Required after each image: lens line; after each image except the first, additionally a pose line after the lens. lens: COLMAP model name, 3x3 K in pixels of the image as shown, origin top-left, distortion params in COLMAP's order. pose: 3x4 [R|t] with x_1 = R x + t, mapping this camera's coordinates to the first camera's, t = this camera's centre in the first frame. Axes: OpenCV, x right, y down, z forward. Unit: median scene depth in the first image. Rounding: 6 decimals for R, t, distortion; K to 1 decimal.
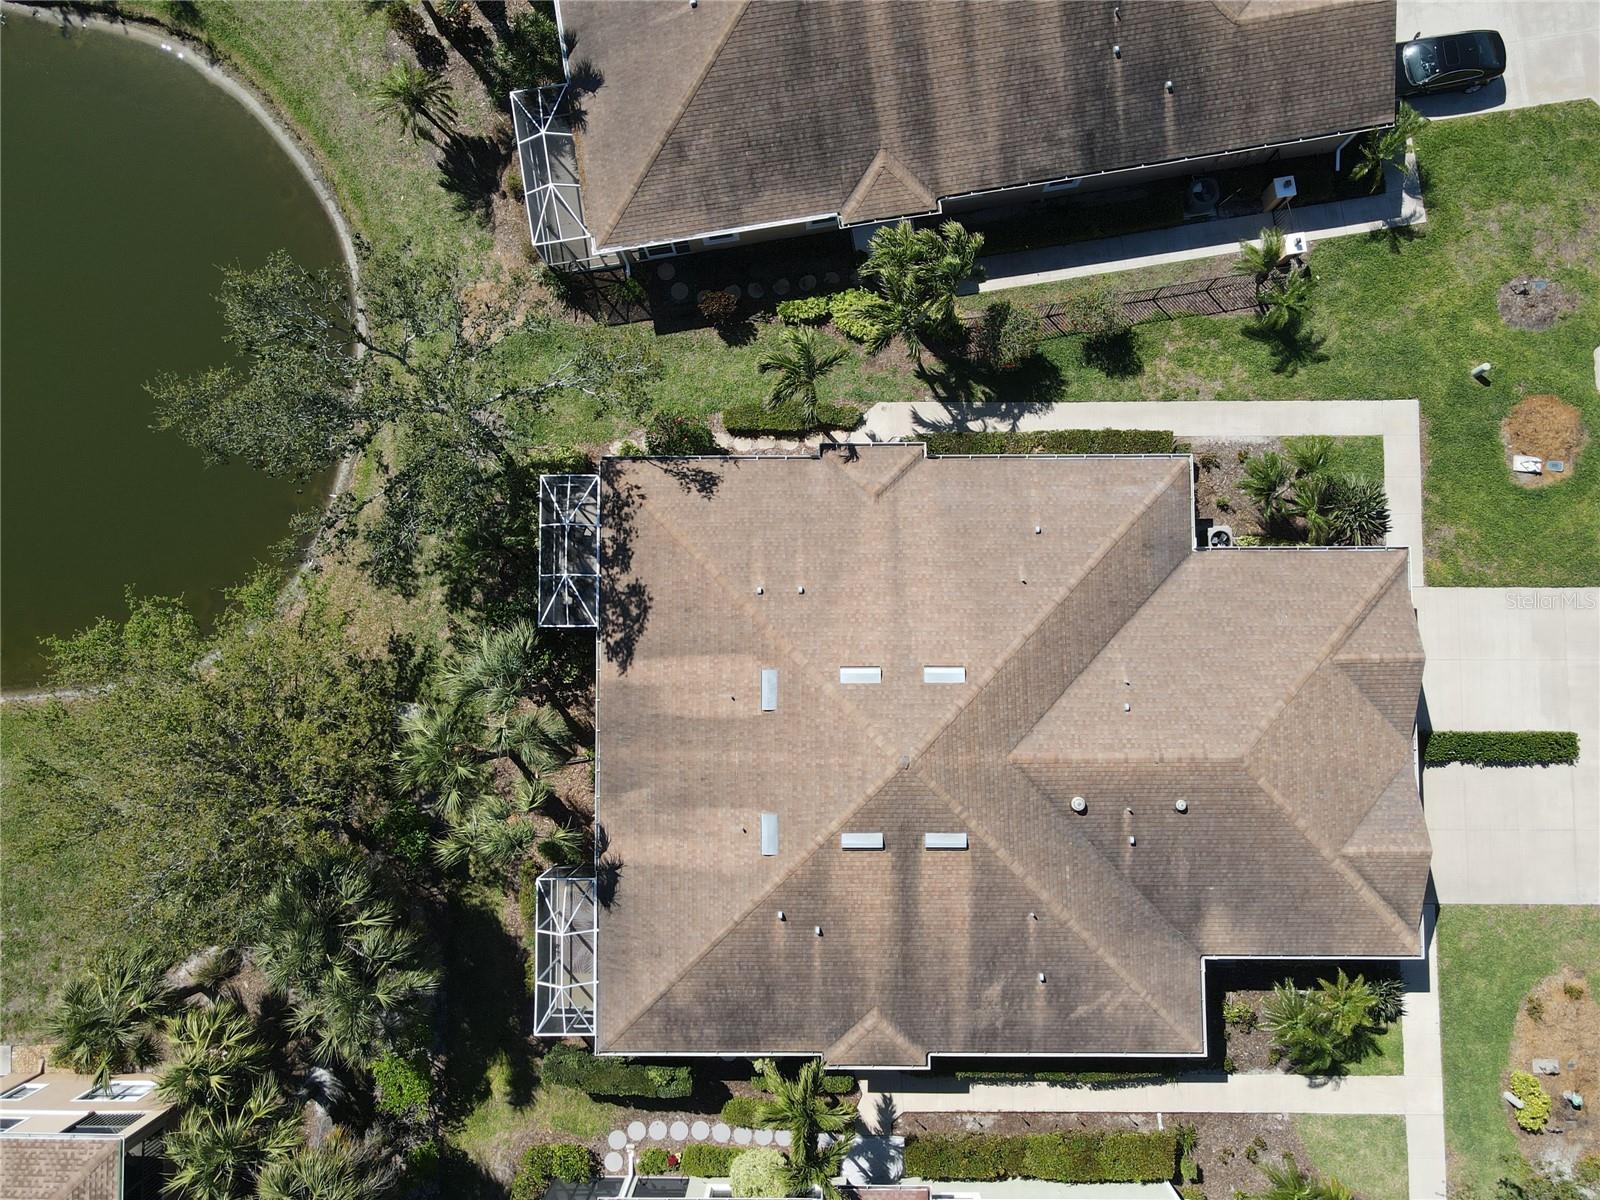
lens RADIAL K [[1163.4, 0, 800.0], [0, 1163.4, 600.0], [0, 0, 1]] dist [-0.032644, 0.001727]
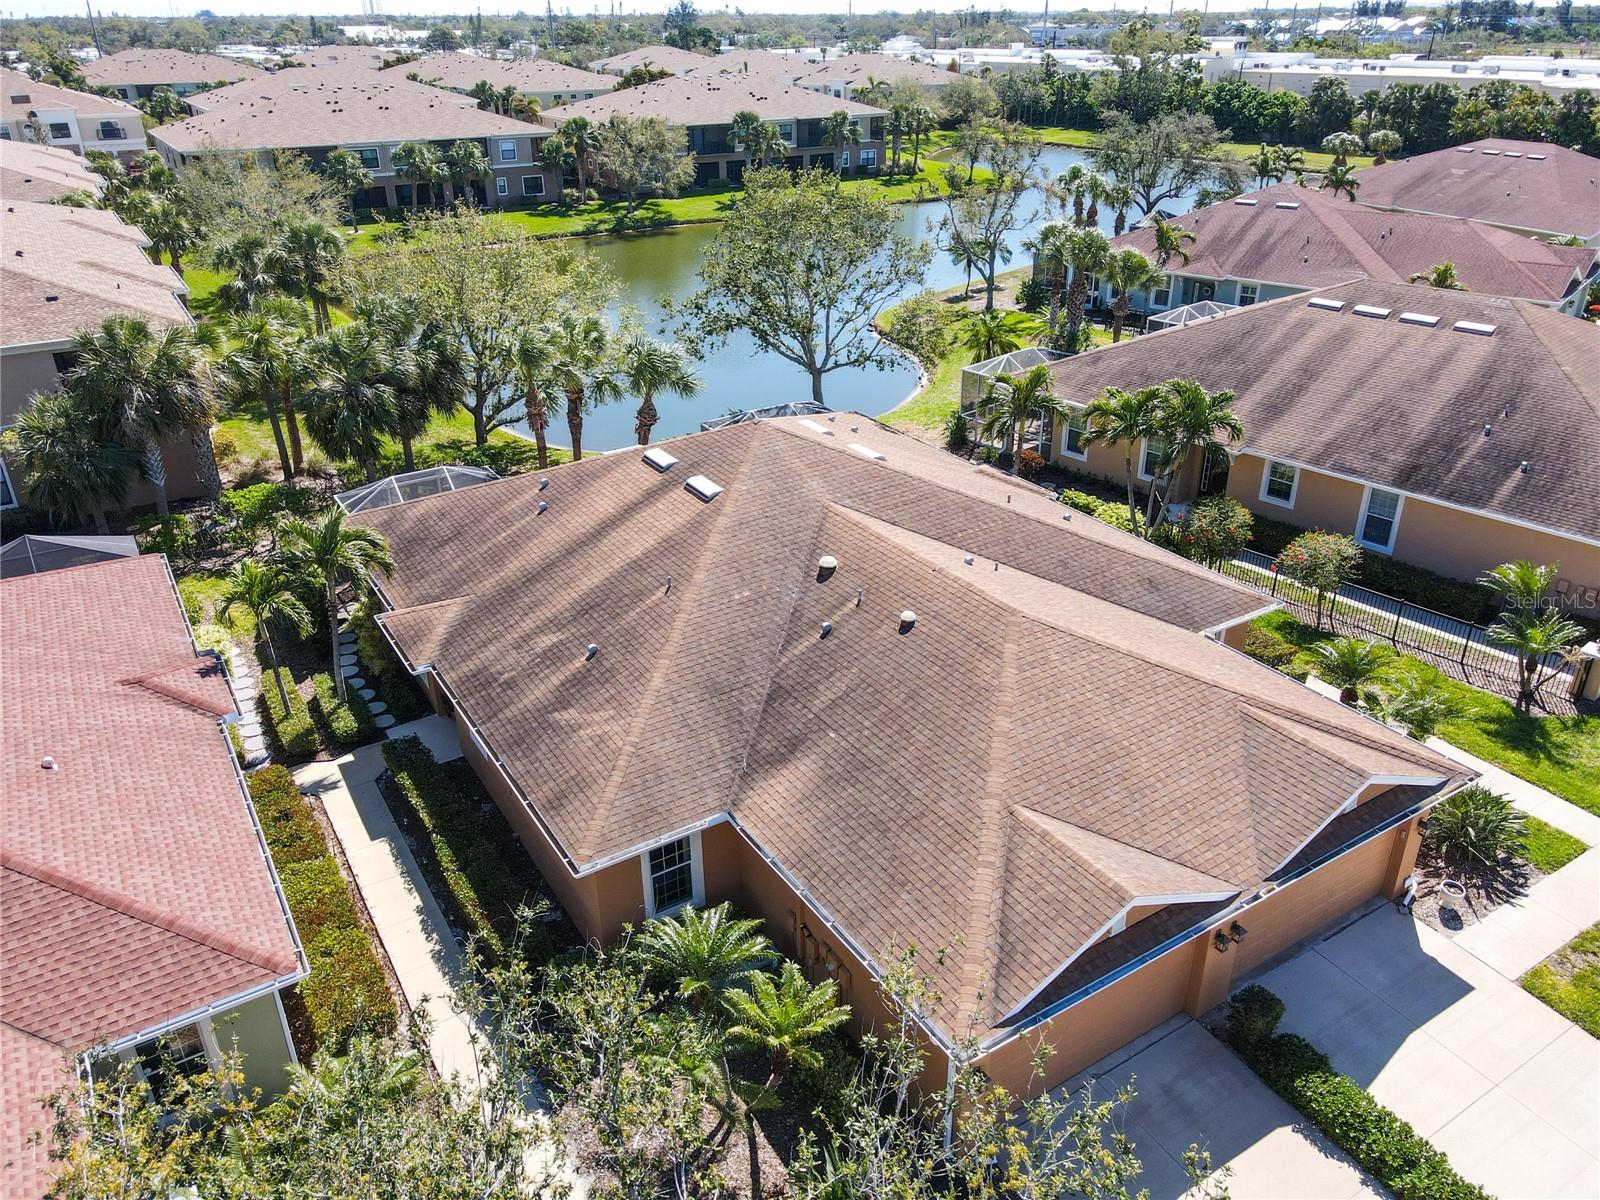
lens RADIAL K [[1163.4, 0, 800.0], [0, 1163.4, 600.0], [0, 0, 1]] dist [-0.032644, 0.001727]
pose [[0.528262, 0.403427, -0.747118, 0.778650], [-0.847566, 0.303097, -0.435620, 0.509651], [0.050708, 0.863353, 0.502045, 0.615798]]
